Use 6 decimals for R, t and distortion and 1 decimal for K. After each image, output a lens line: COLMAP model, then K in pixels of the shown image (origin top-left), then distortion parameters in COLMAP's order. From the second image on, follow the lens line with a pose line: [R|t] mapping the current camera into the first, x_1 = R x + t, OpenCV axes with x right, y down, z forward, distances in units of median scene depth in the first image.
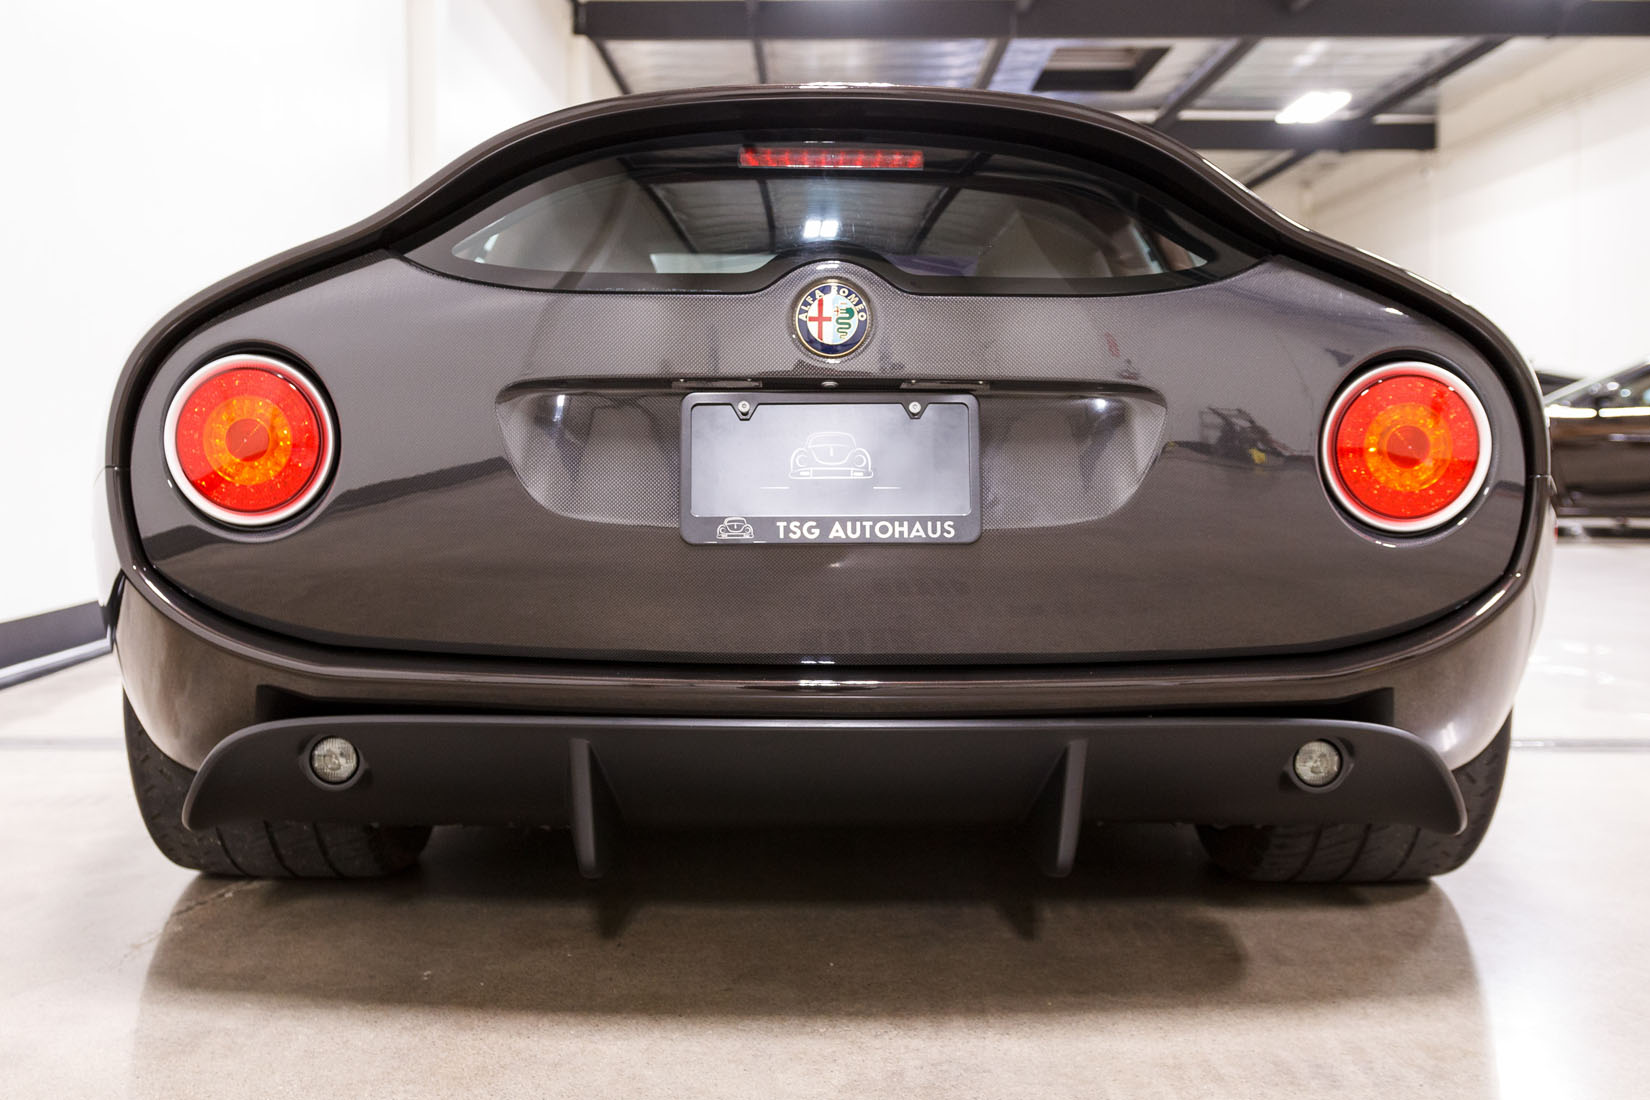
lens RADIAL K [[1629.1, 0, 828.4], [0, 1629.1, 511.1], [0, 0, 1]] dist [0.003685, 0.000000]
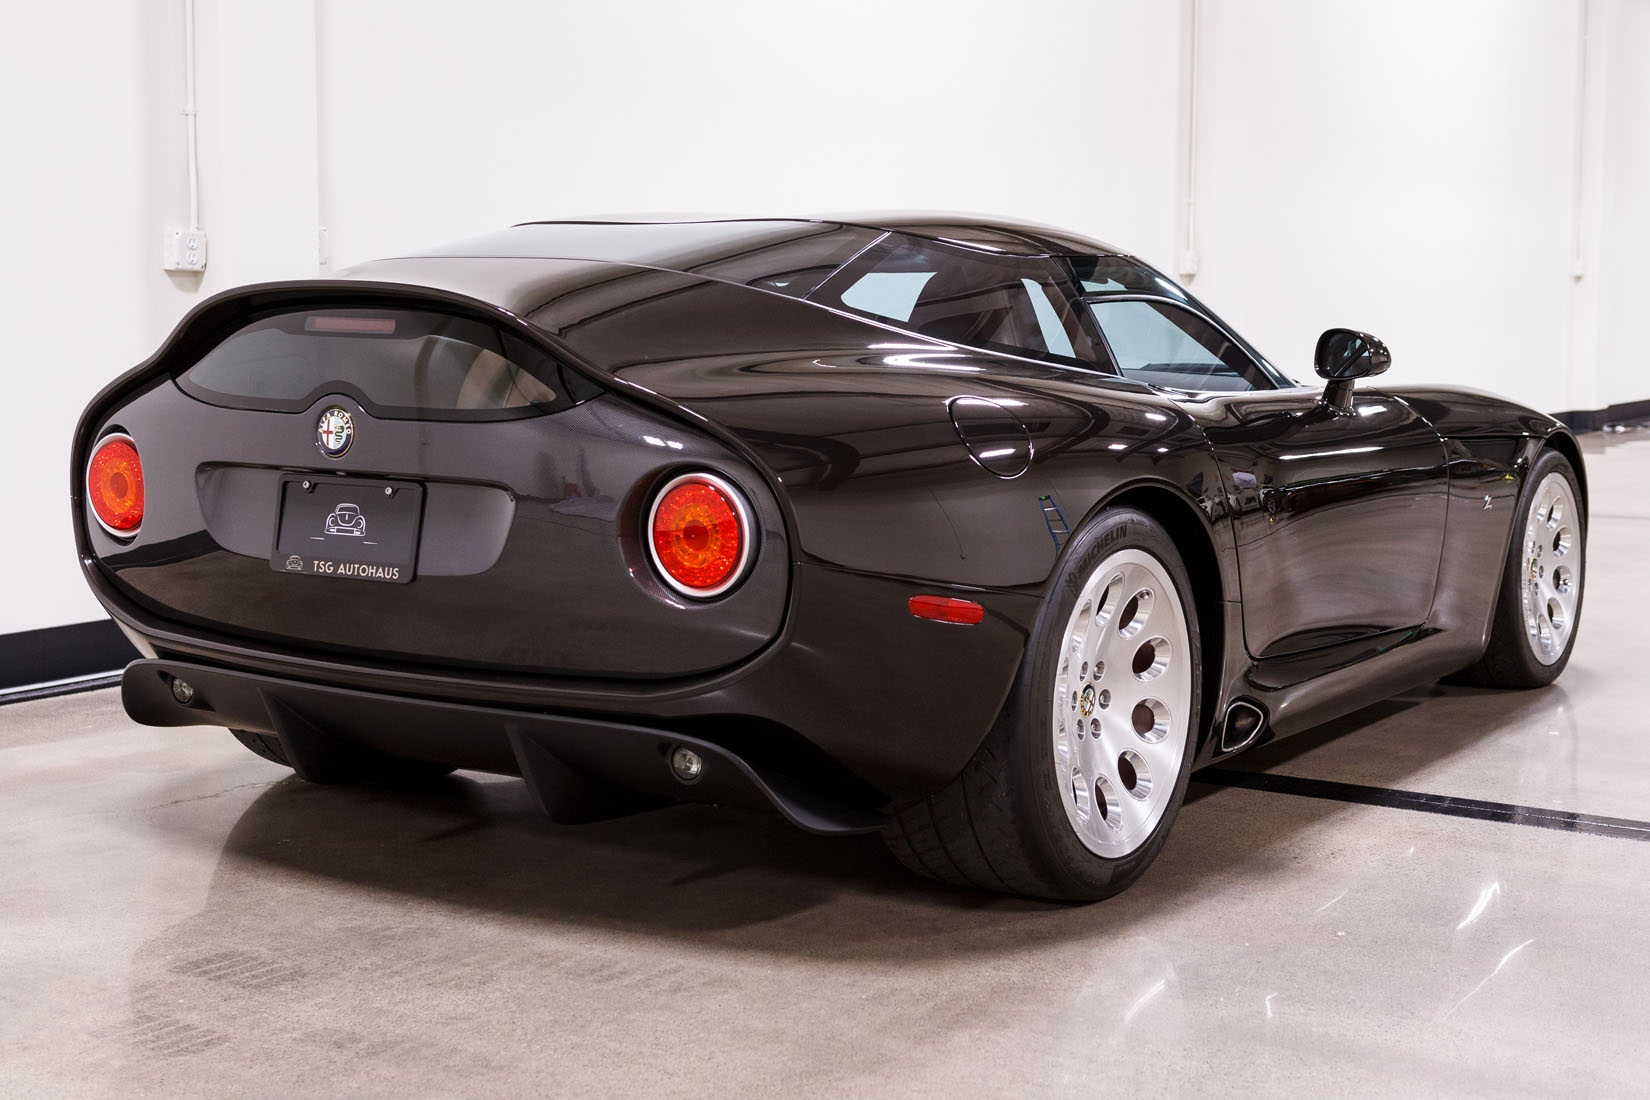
lens RADIAL K [[2182.5, 0, 825.8], [0, 2182.5, 550.4], [0, 0, 1]] dist [0.038102, 0.000000]
pose [[0.840853, 0.062225, -0.537674, 1.452596], [-0.031145, 0.997286, 0.066708, -0.152712], [0.540366, -0.039346, 0.840509, -0.473605]]
